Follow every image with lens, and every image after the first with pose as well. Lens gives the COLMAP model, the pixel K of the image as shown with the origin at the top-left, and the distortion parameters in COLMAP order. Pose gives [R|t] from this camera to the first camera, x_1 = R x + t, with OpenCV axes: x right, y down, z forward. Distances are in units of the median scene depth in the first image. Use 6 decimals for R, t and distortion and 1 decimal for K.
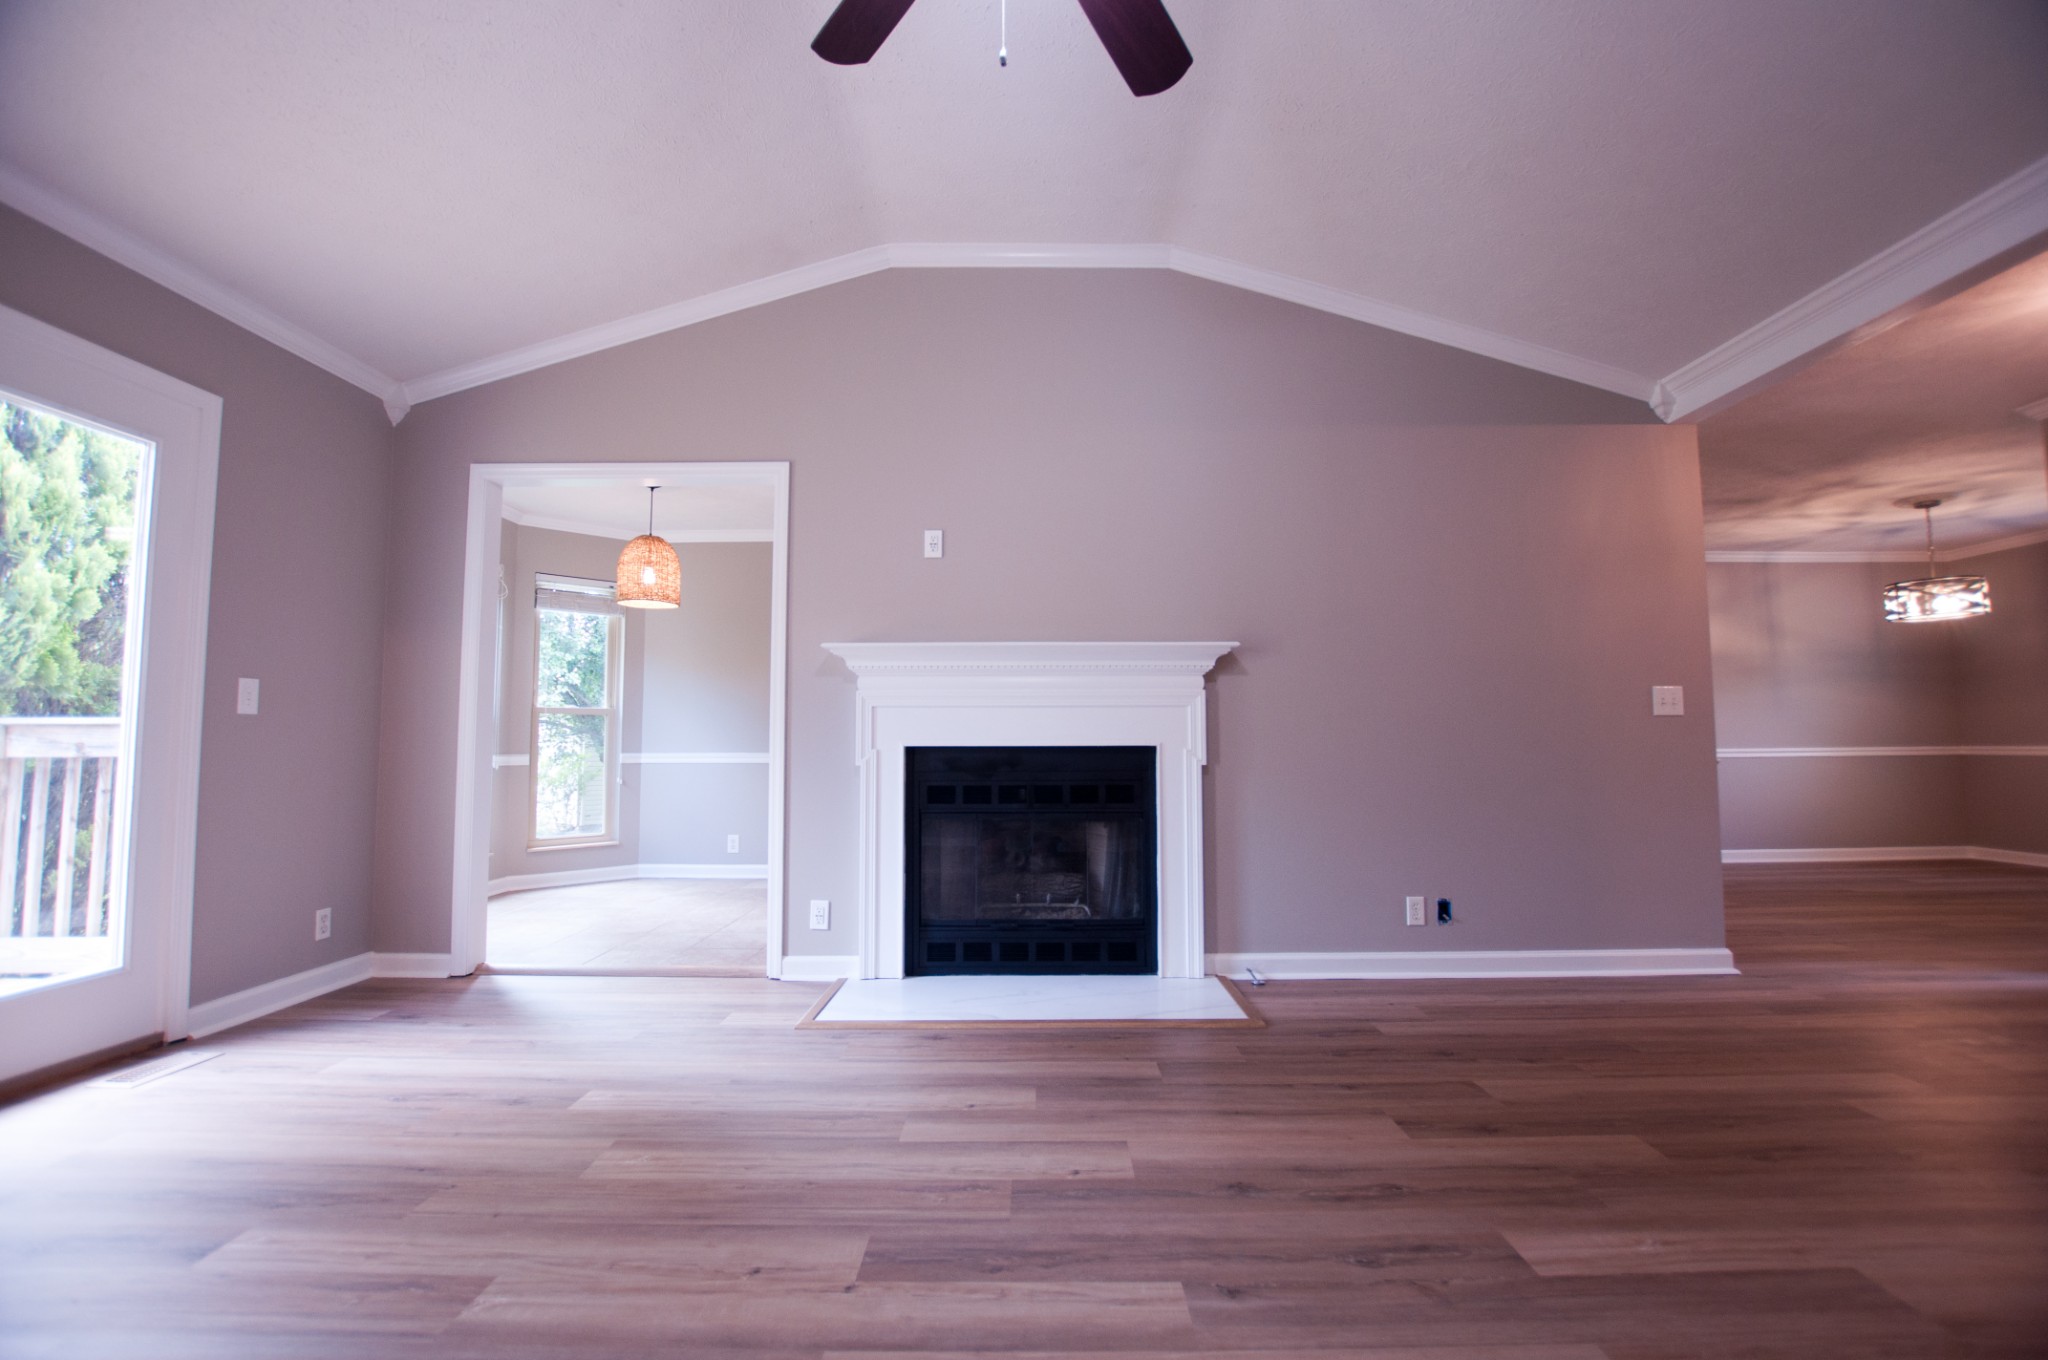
lens RADIAL K [[900.6, 0, 1034.4], [0, 900.6, 678.2], [0, 0, 1]] dist [-0.027520, 0.000348]
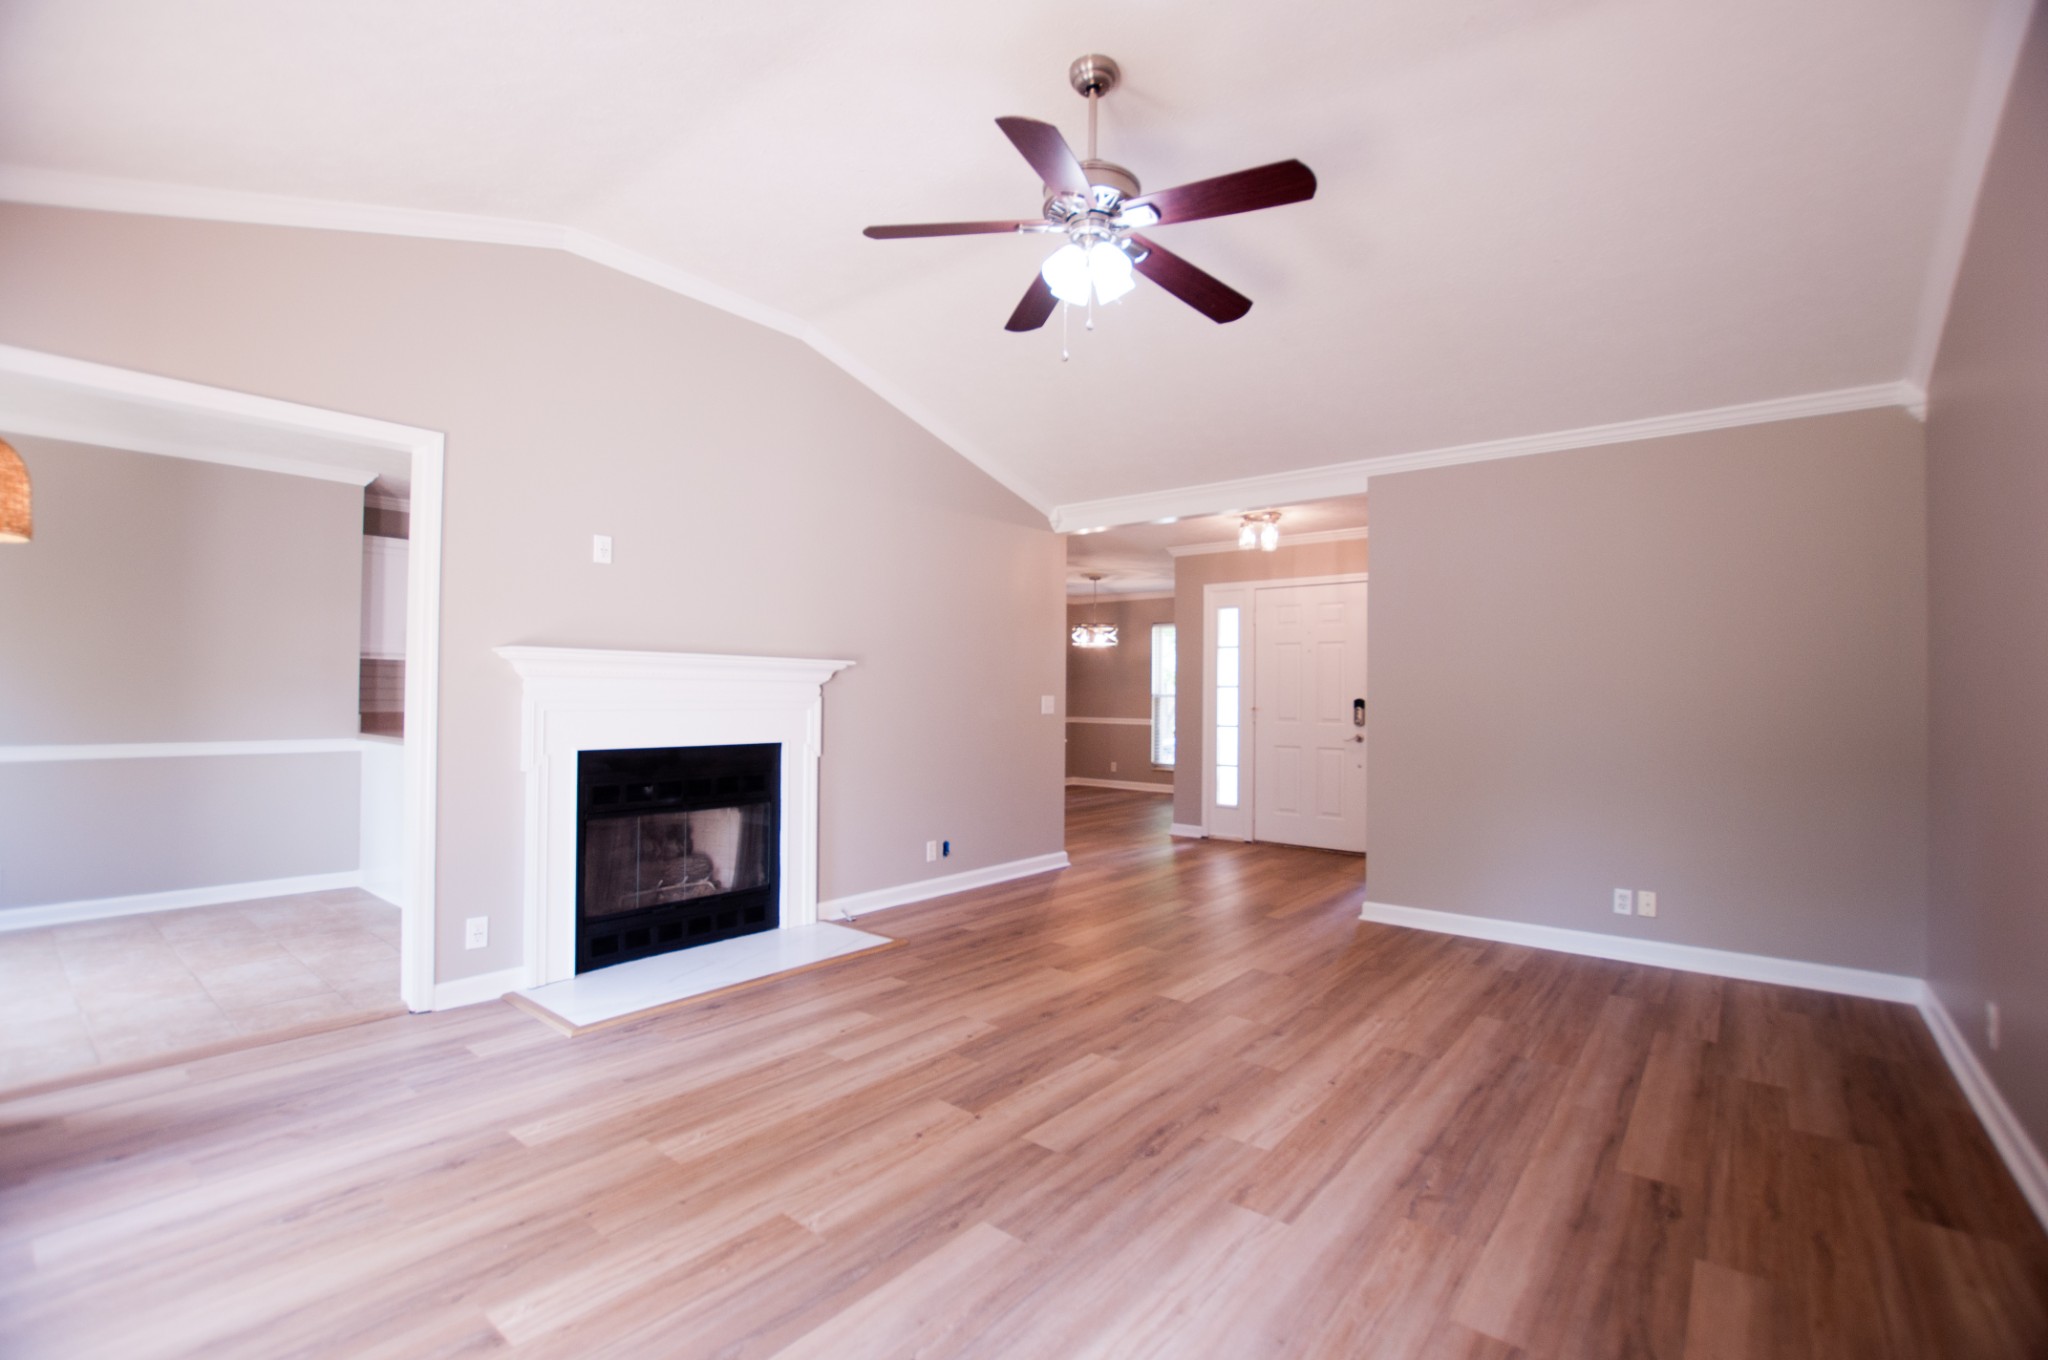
lens RADIAL K [[900.6, 0, 1034.4], [0, 900.6, 678.2], [0, 0, 1]] dist [-0.027520, 0.000348]
pose [[0.627074, 0.023267, 0.778612, -0.805566], [-0.068284, 0.997348, 0.025192, -0.086695], [-0.775961, -0.068964, 0.626999, -0.022809]]
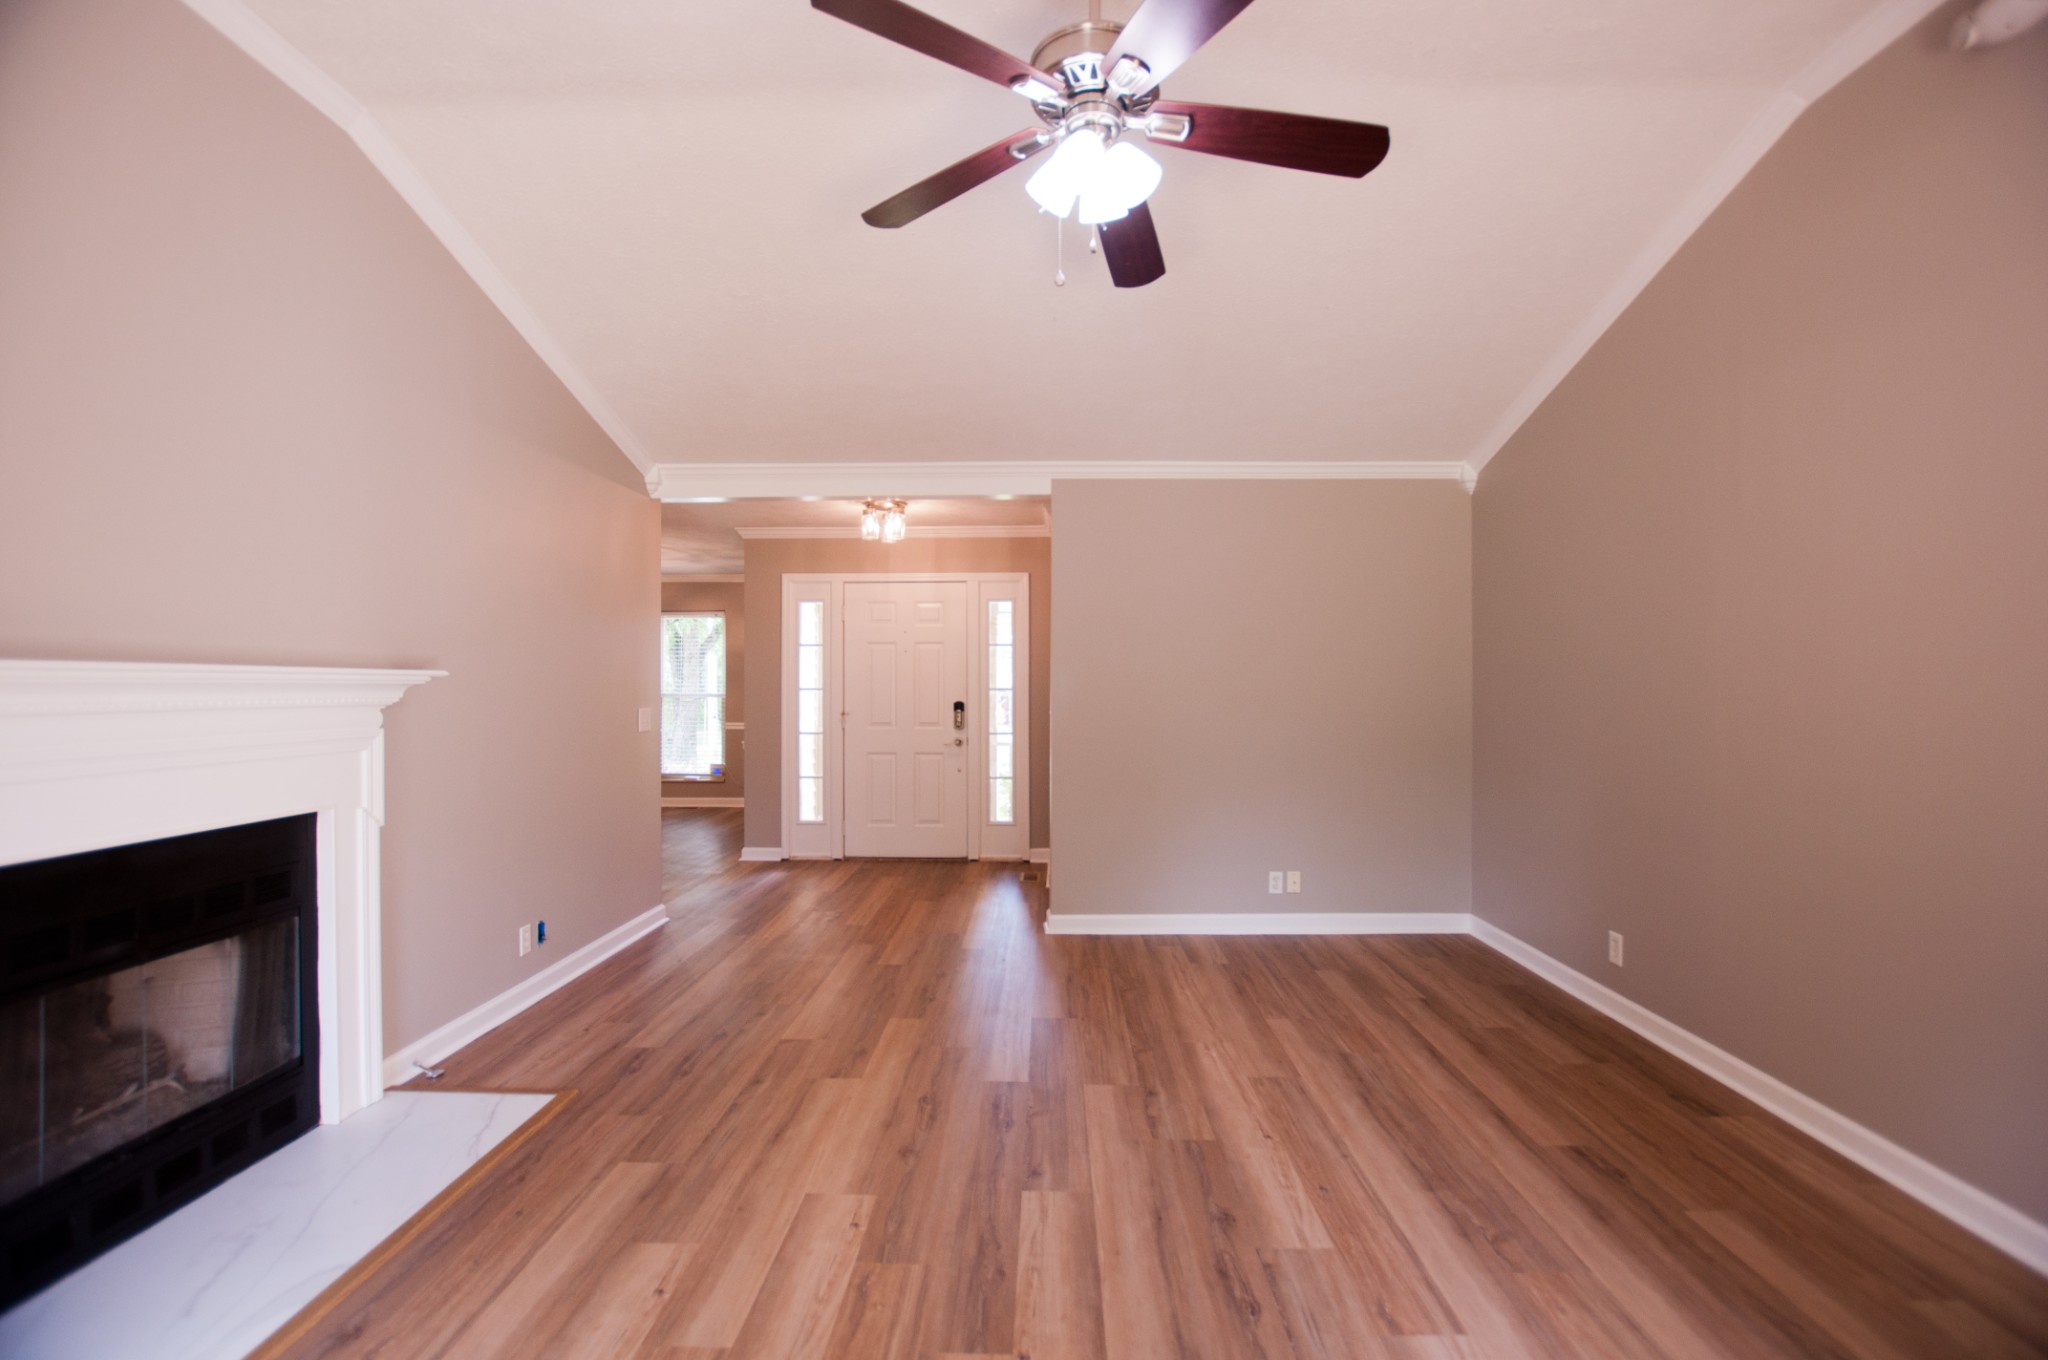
lens RADIAL K [[900.6, 0, 1034.4], [0, 900.6, 678.2], [0, 0, 1]] dist [-0.027520, 0.000348]
pose [[0.016602, 0.009627, 0.999816, -0.749644], [-0.072350, 0.997344, -0.008401, -0.085847], [-0.997241, -0.072197, 0.017254, 0.581796]]
